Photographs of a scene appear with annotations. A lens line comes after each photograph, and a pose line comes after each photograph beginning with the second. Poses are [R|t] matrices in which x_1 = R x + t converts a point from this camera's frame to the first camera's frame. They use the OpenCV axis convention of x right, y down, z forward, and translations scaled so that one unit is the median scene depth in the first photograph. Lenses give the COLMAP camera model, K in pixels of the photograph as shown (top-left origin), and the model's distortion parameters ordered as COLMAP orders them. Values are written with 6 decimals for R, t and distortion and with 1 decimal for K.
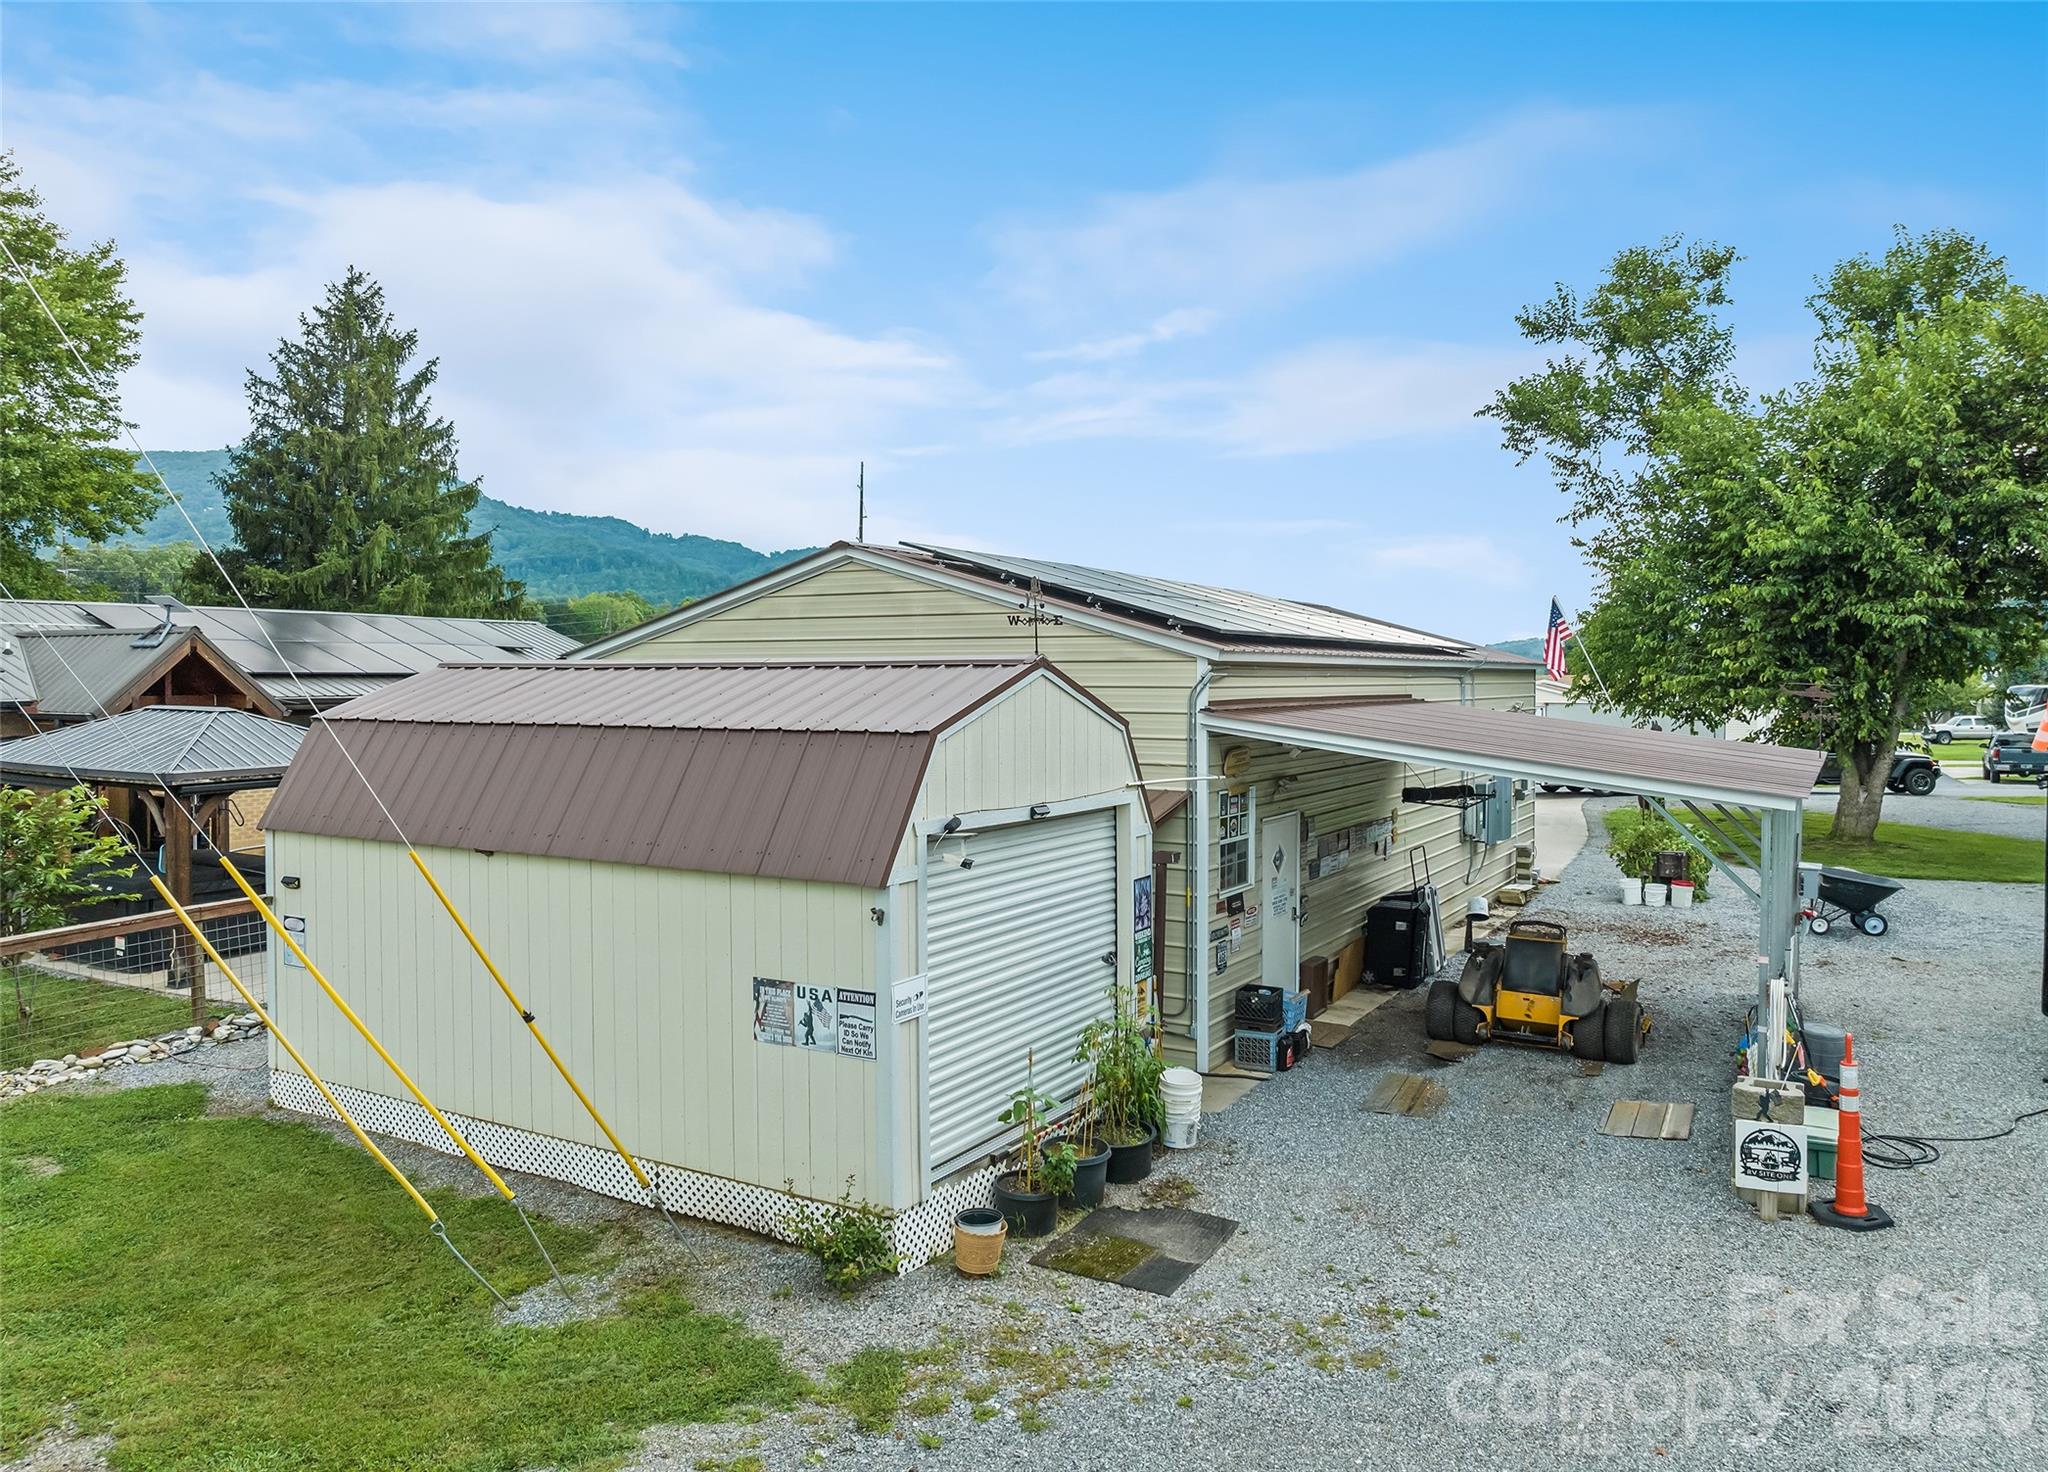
lens RADIAL K [[1453.8, 0, 1035.7], [0, 1453.8, 714.5], [0, 0, 1]] dist [-0.045578, 0.010541]
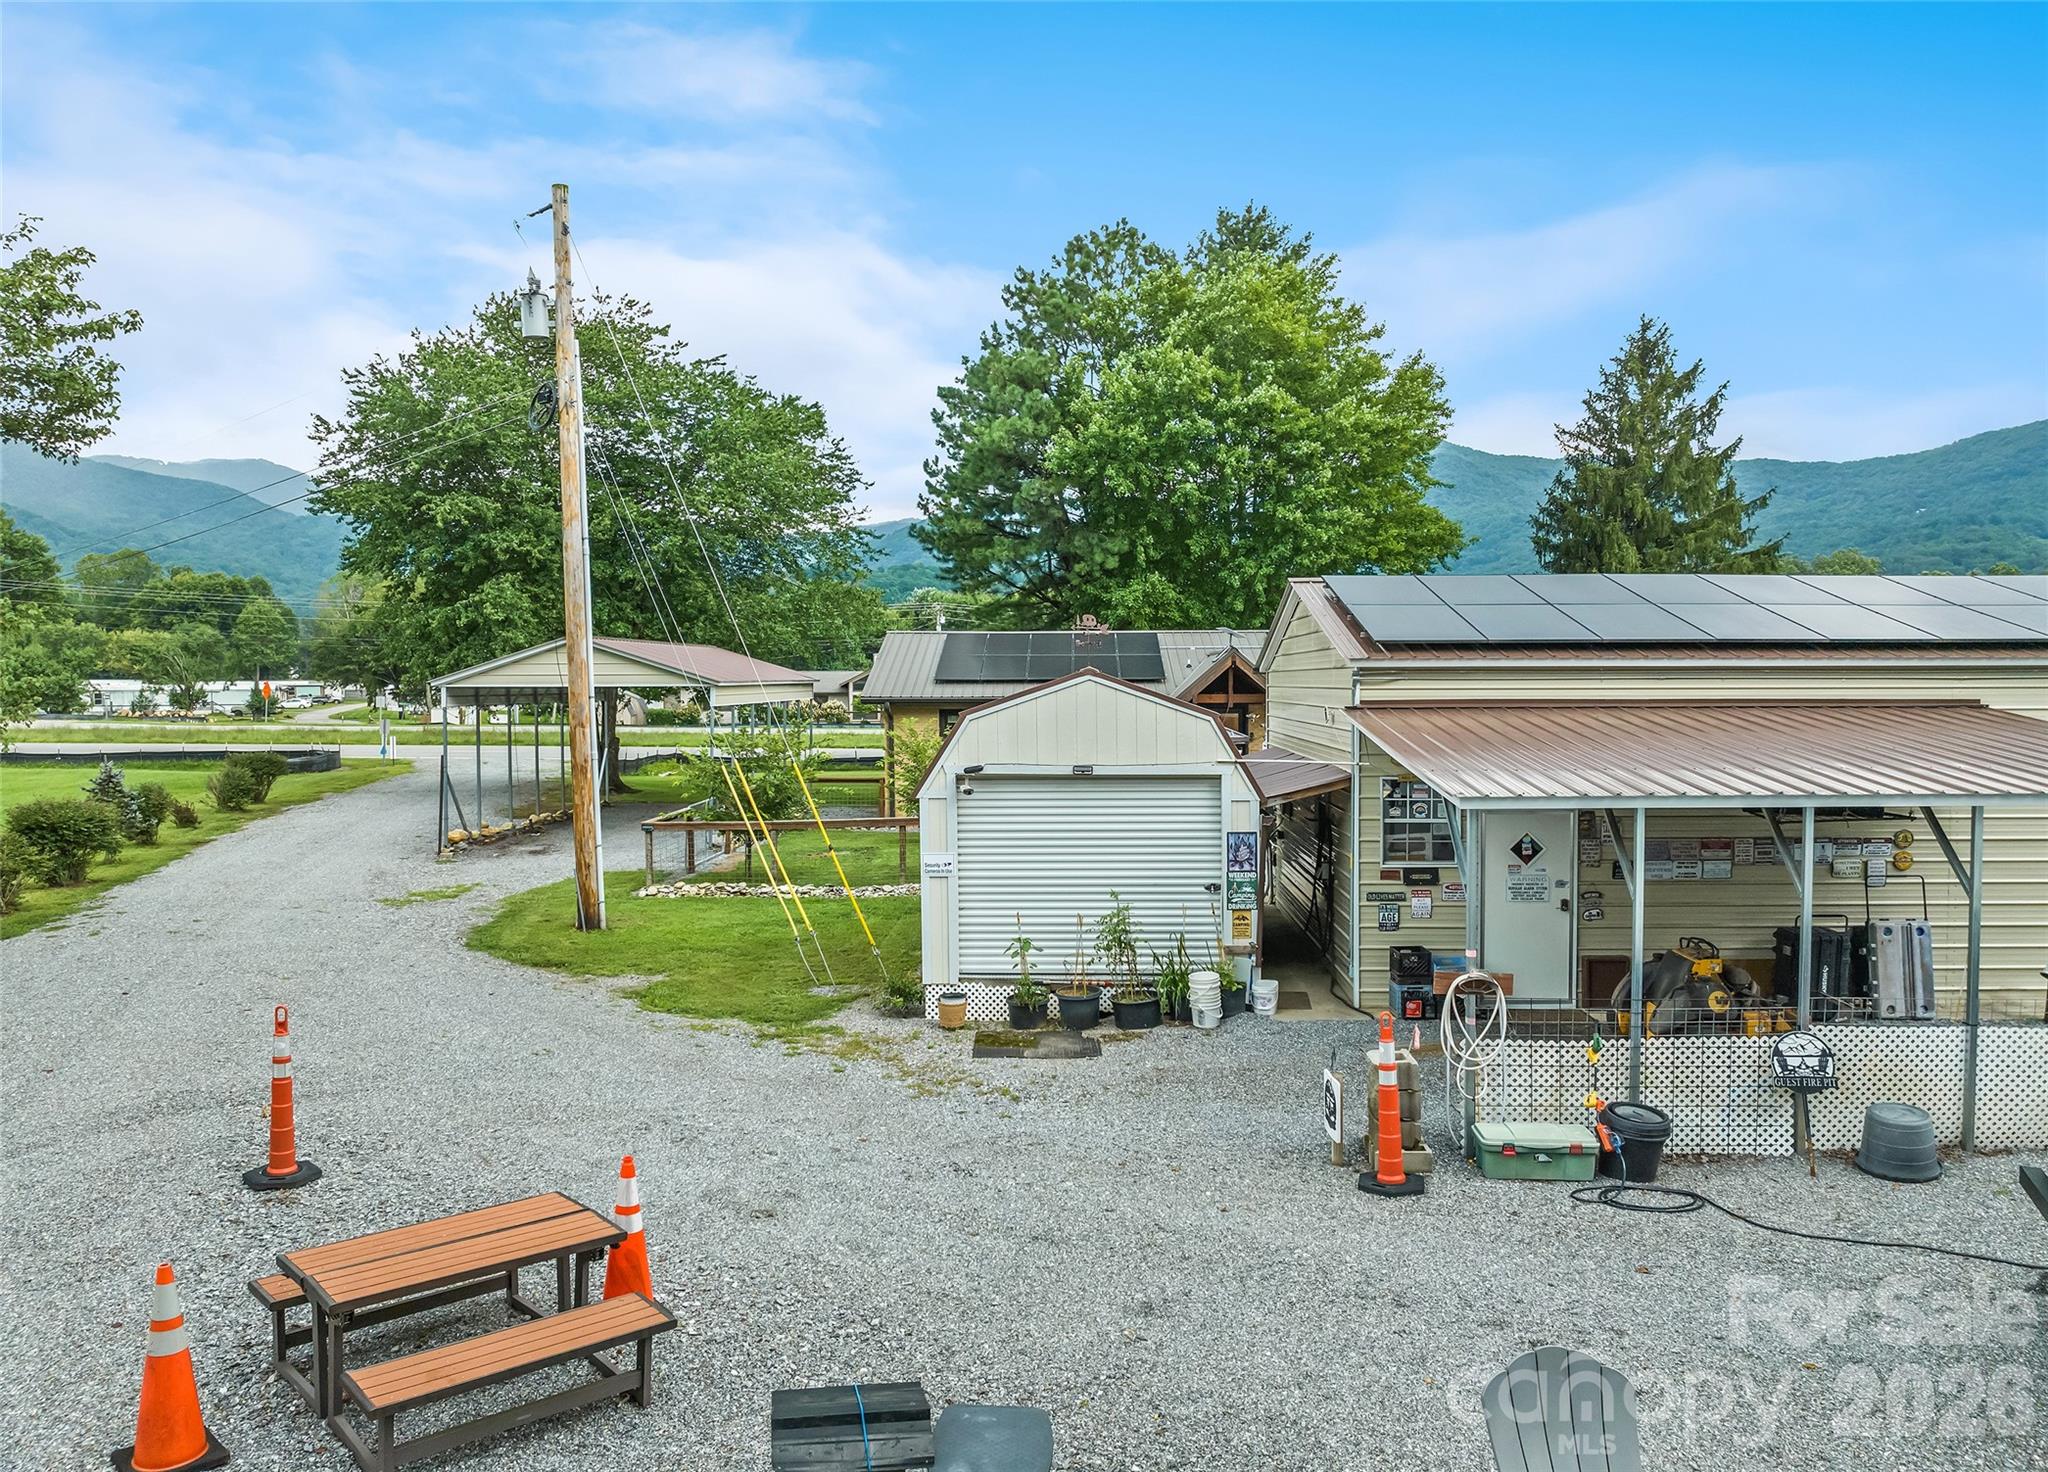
lens RADIAL K [[1453.8, 0, 1026.2], [0, 1453.8, 737.8], [0, 0, 1]] dist [-0.045578, 0.010541]
pose [[0.459532, 0.028649, -0.887699, 0.851096], [-0.016617, 0.999582, 0.023657, -0.001914], [0.888006, 0.003880, 0.459816, 0.155347]]
